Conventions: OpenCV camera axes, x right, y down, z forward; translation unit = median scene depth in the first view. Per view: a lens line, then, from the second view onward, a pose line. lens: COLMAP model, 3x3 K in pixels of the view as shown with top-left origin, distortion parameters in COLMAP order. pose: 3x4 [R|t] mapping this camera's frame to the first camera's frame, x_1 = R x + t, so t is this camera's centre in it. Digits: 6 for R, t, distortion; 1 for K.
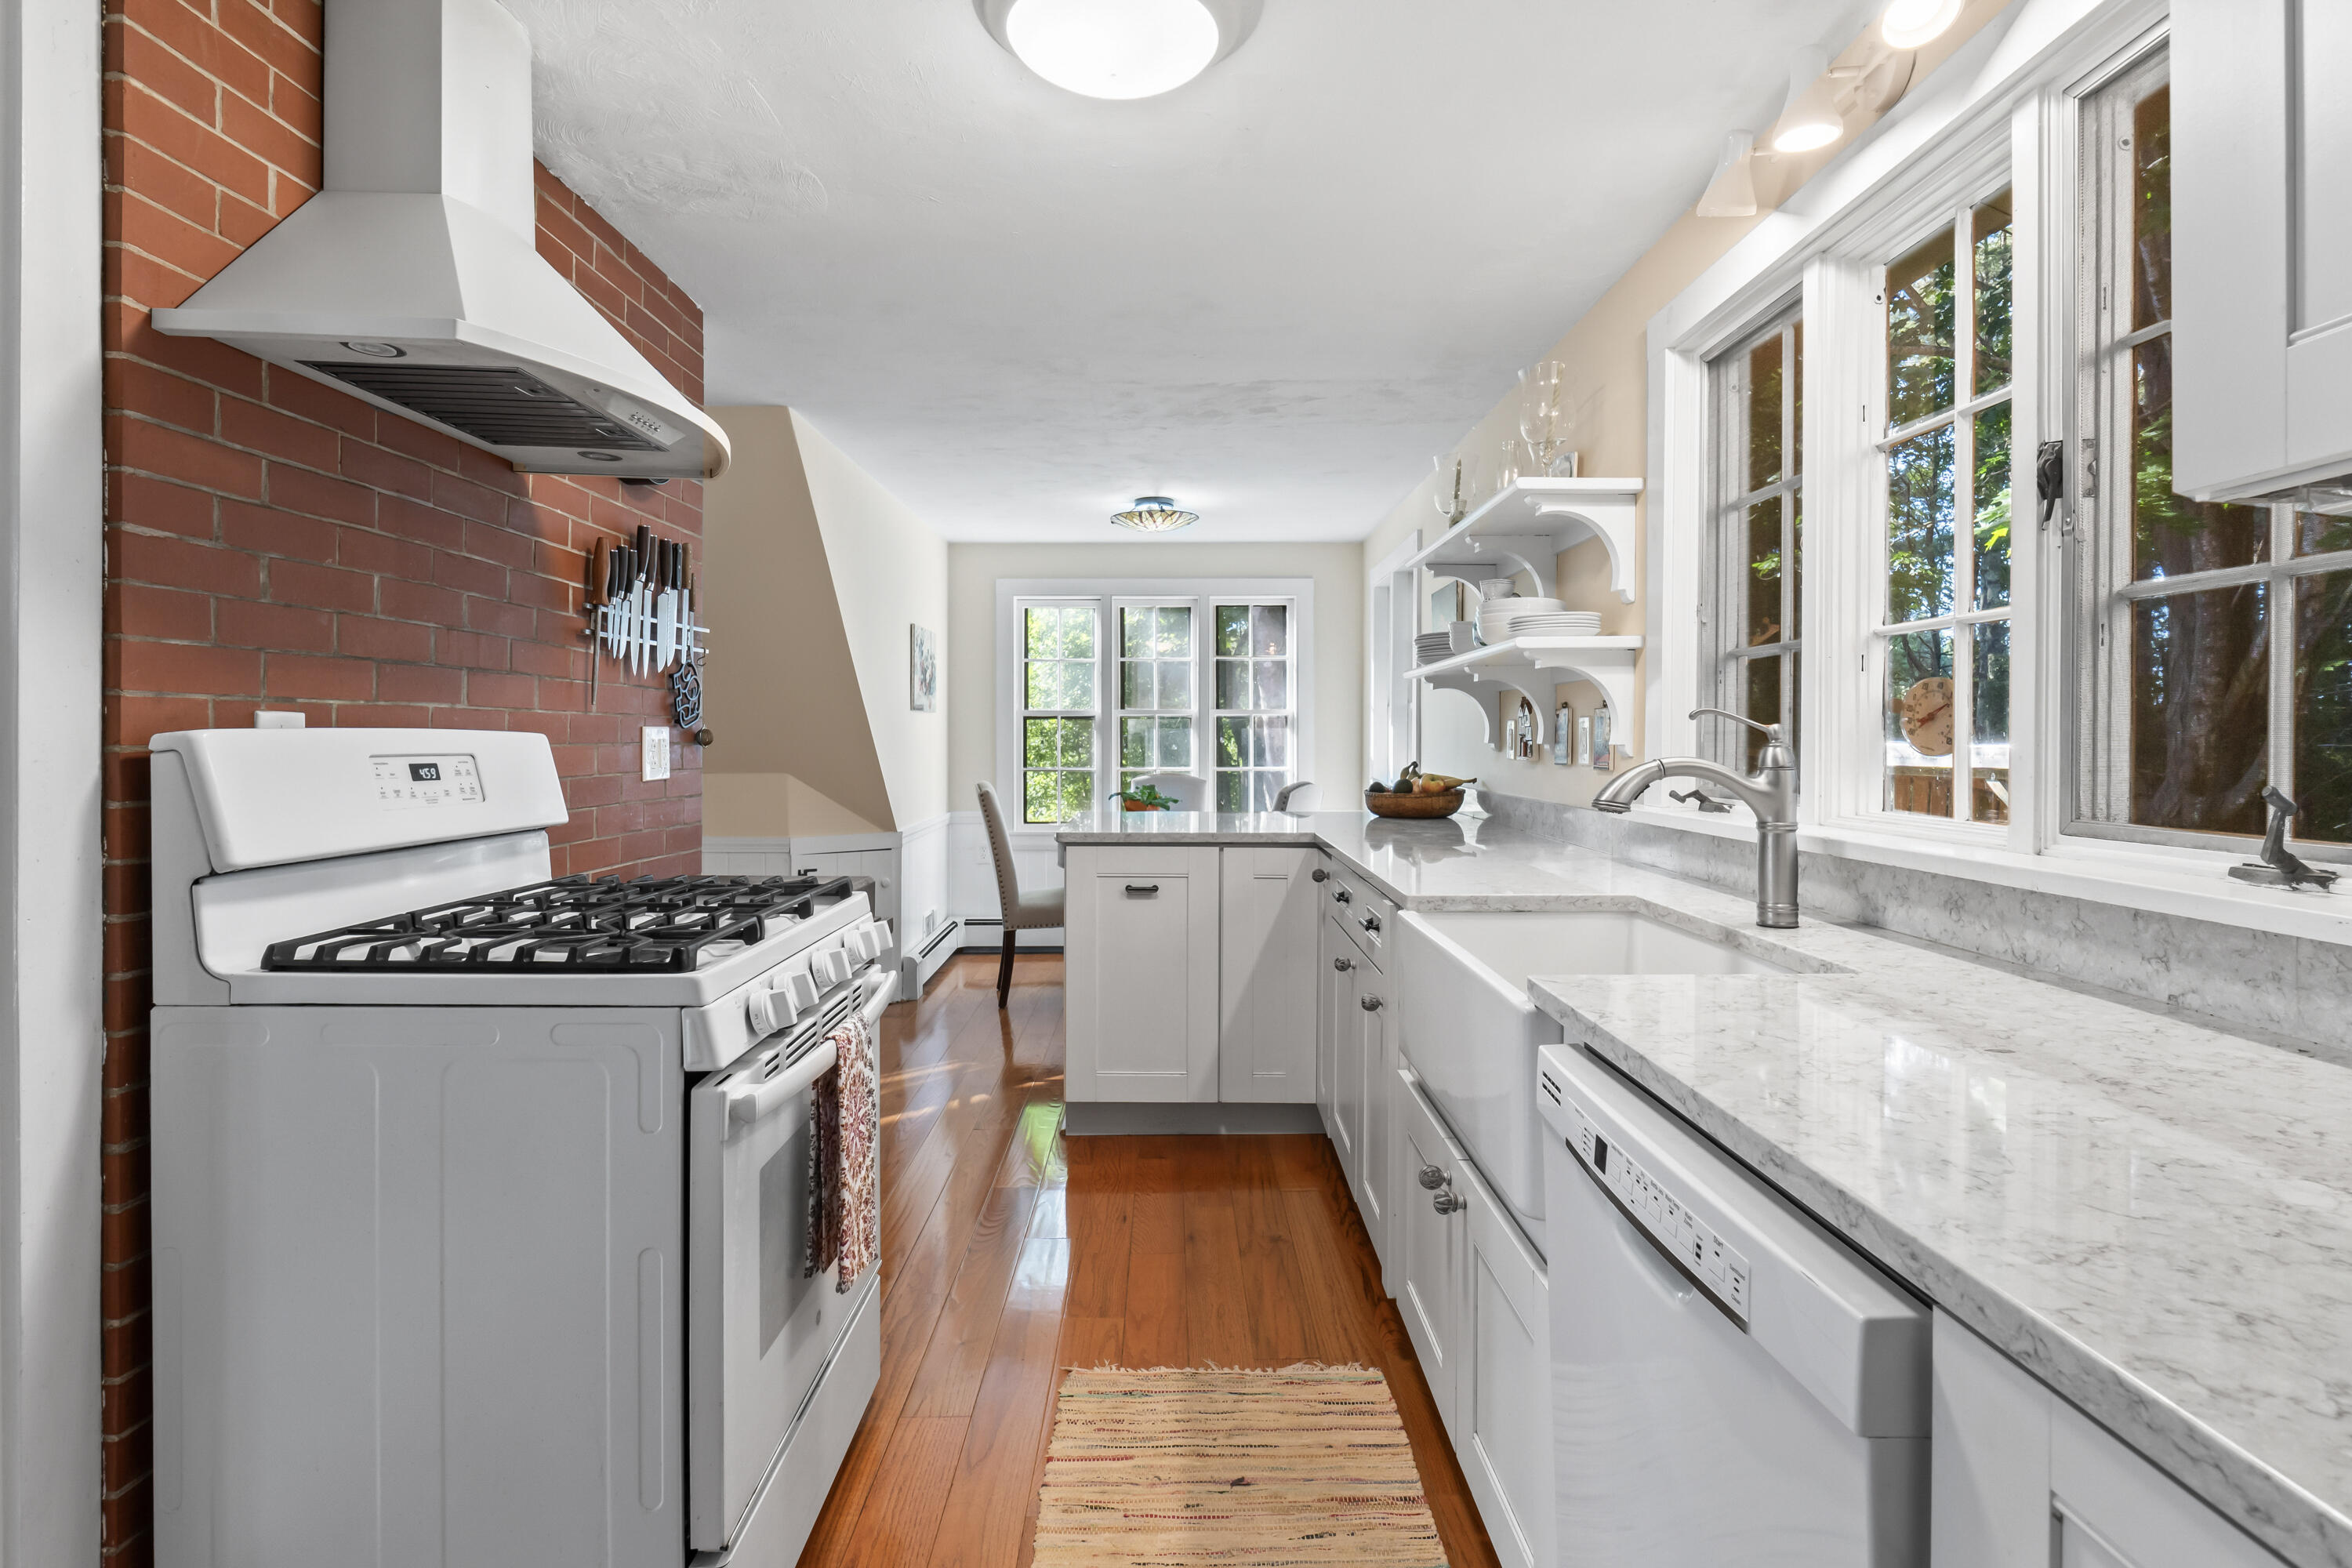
lens RADIAL K [[1156.5, 0, 1173.9], [0, 1156.5, 744.0], [0, 0, 1]] dist [0.000153, -0.000134]
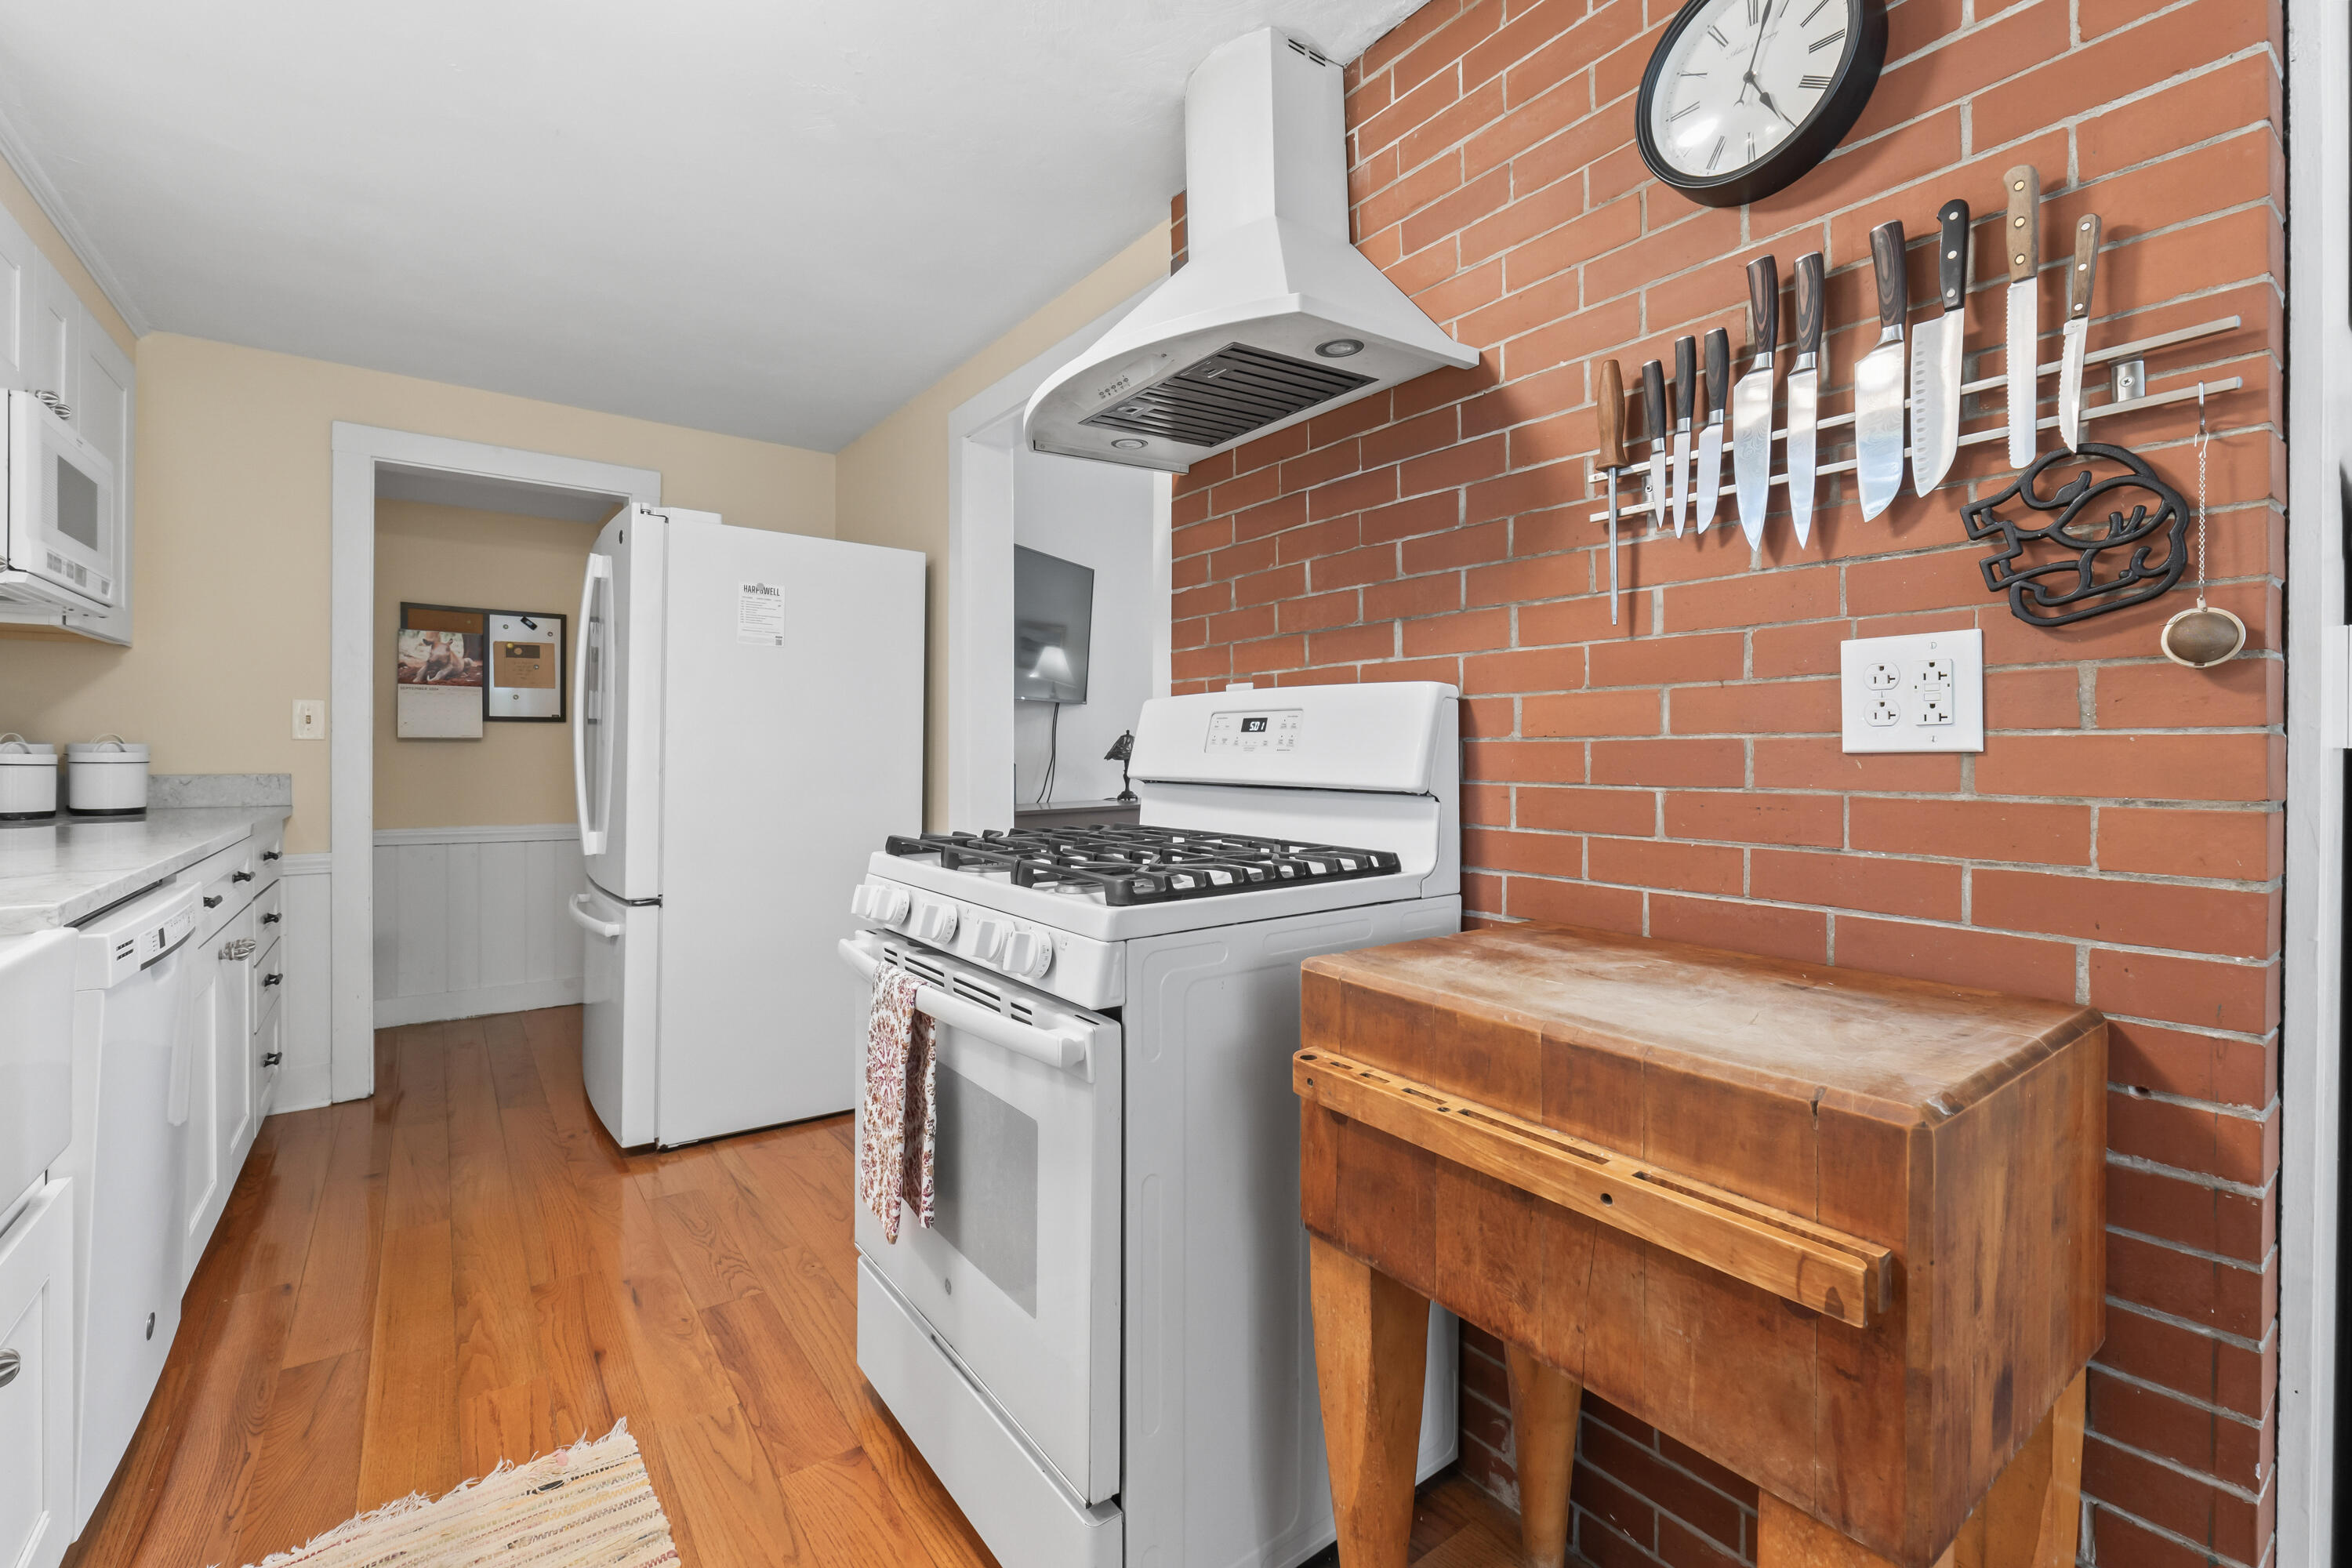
lens RADIAL K [[1001.2, 0, 1172.8], [0, 1001.2, 757.2], [0, 0, 1]] dist [-0.005317, -0.000763]
pose [[-0.803721, -0.001676, -0.595004, 0.036071], [-0.007598, 0.999943, 0.007447, 0.048864], [0.594958, 0.010506, -0.803688, 1.721349]]
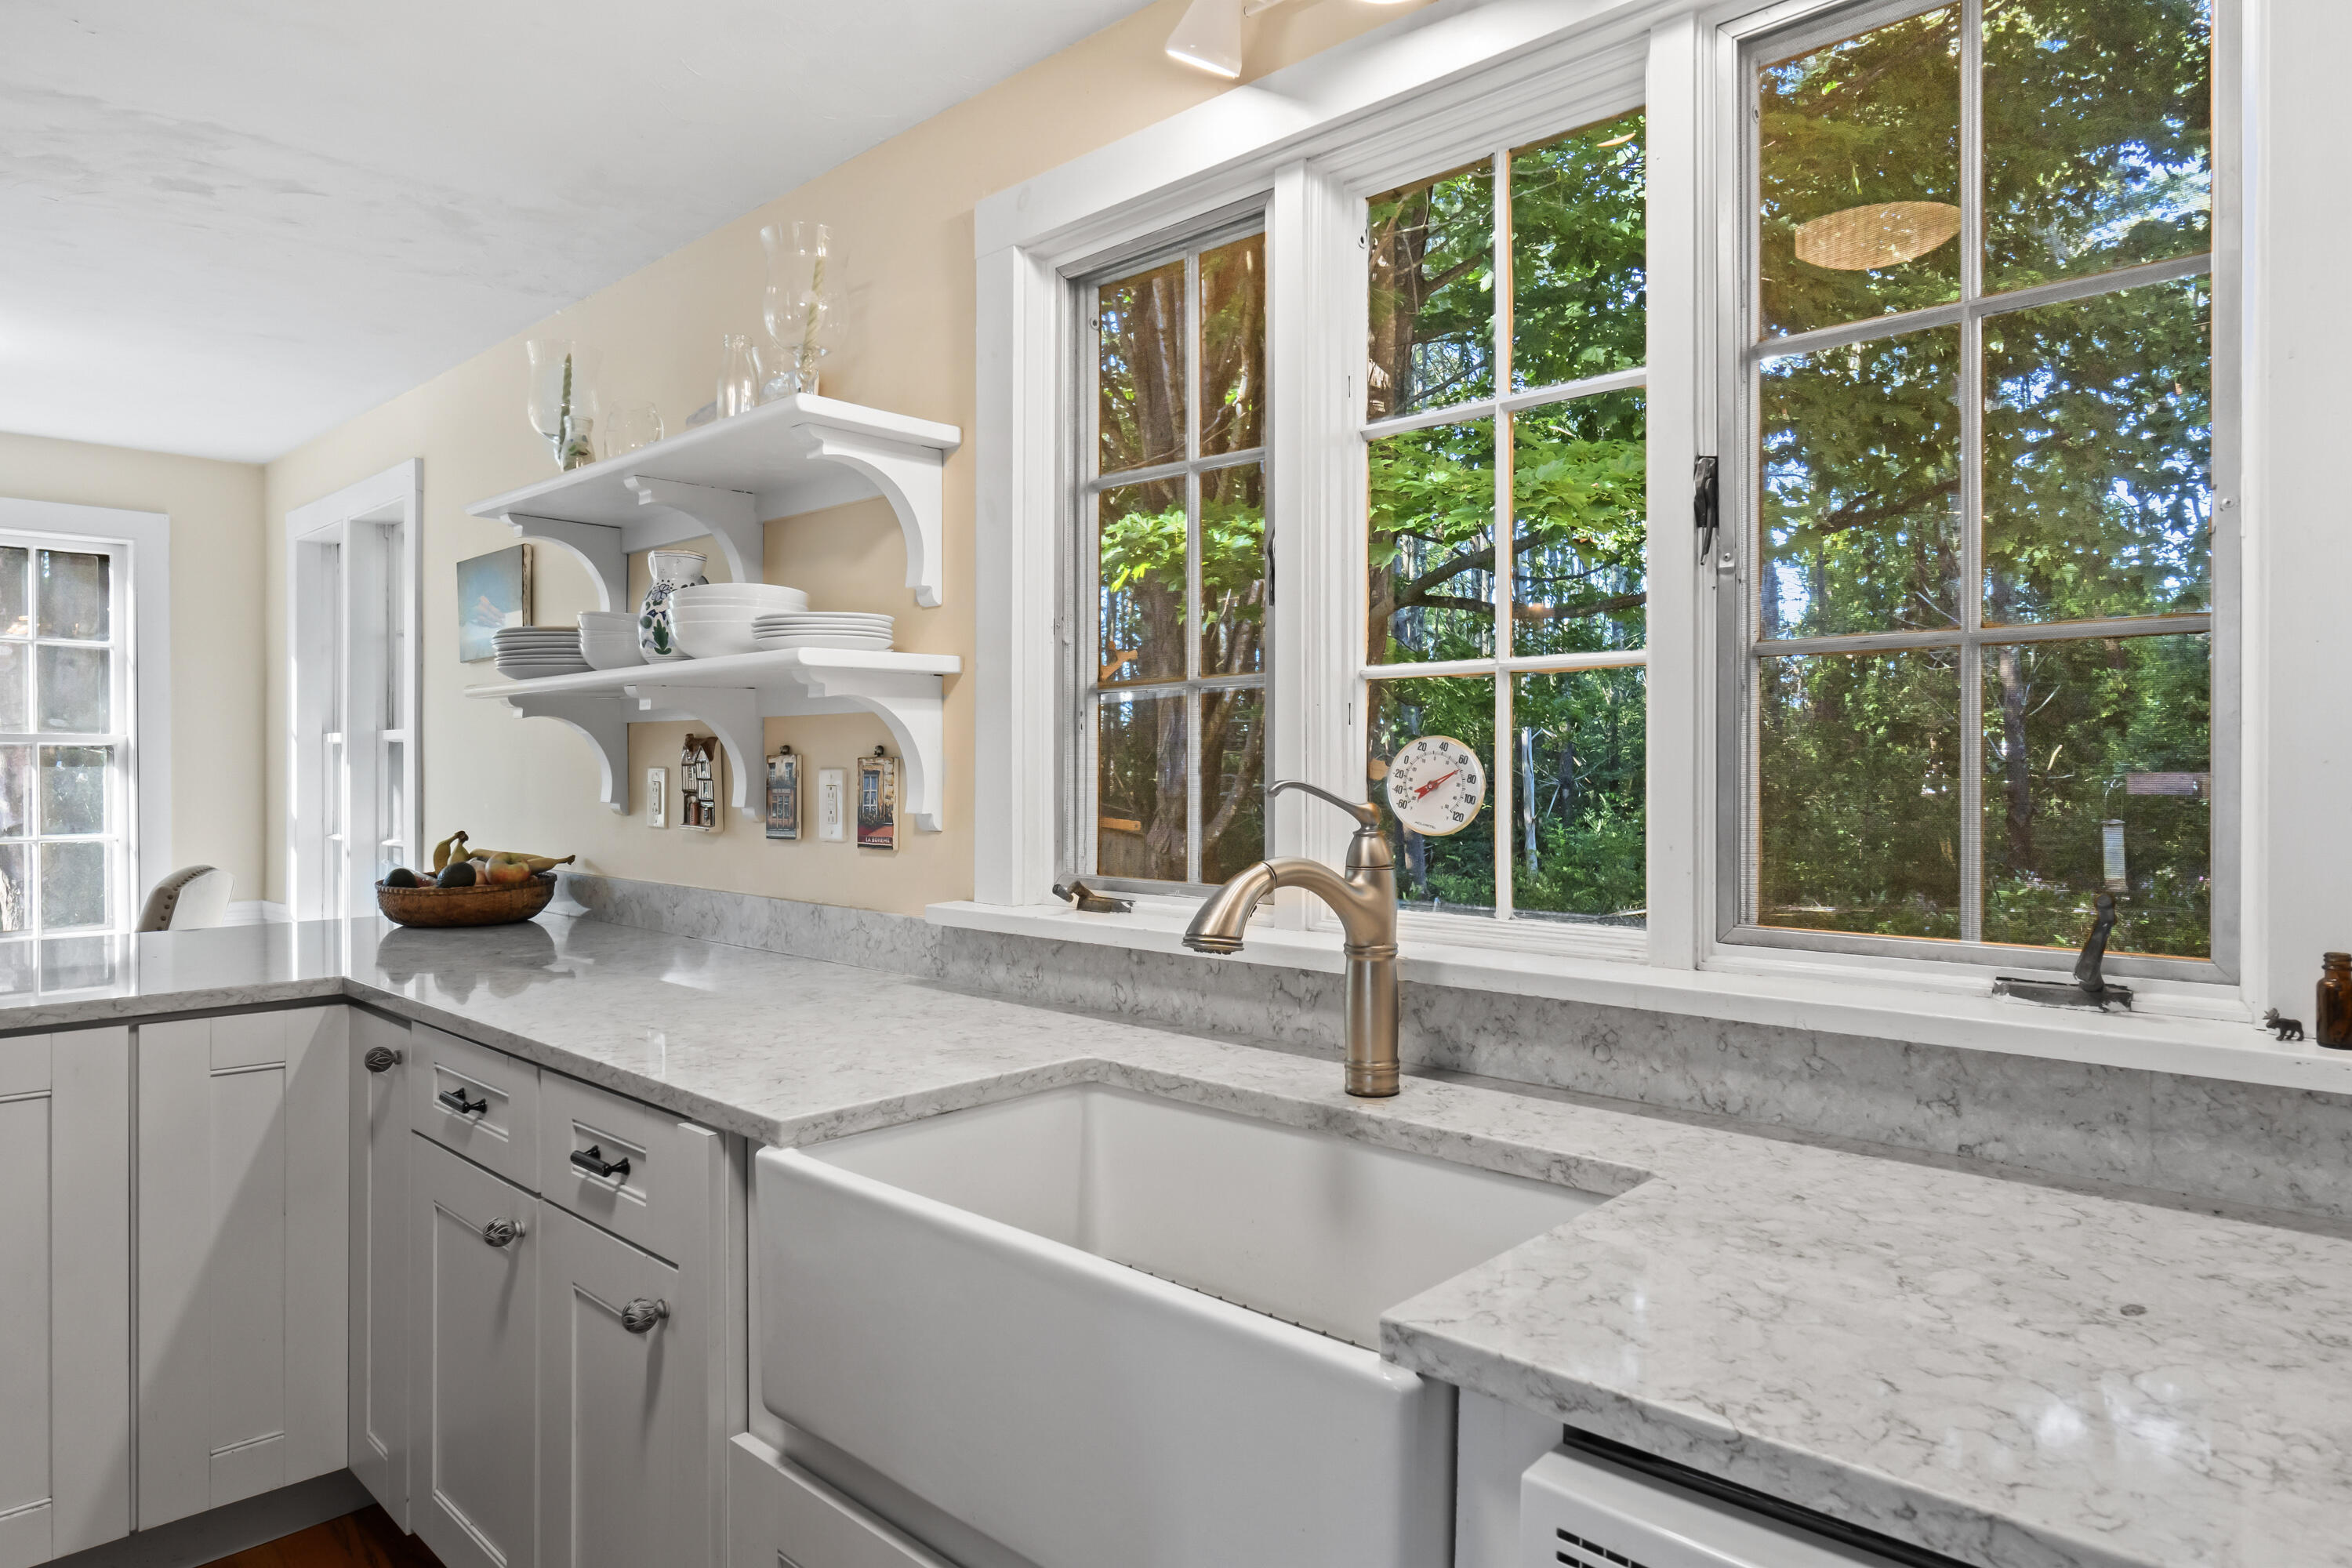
lens RADIAL K [[1398.9, 0, 1178.1], [0, 1398.9, 773.0], [0, 0, 1]] dist [-0.007768, -0.001815]
pose [[0.684913, -0.003823, 0.728615, -0.167315], [0.004447, 0.999990, 0.001066, -0.035504], [-0.728611, 0.002510, 0.684923, 0.491730]]
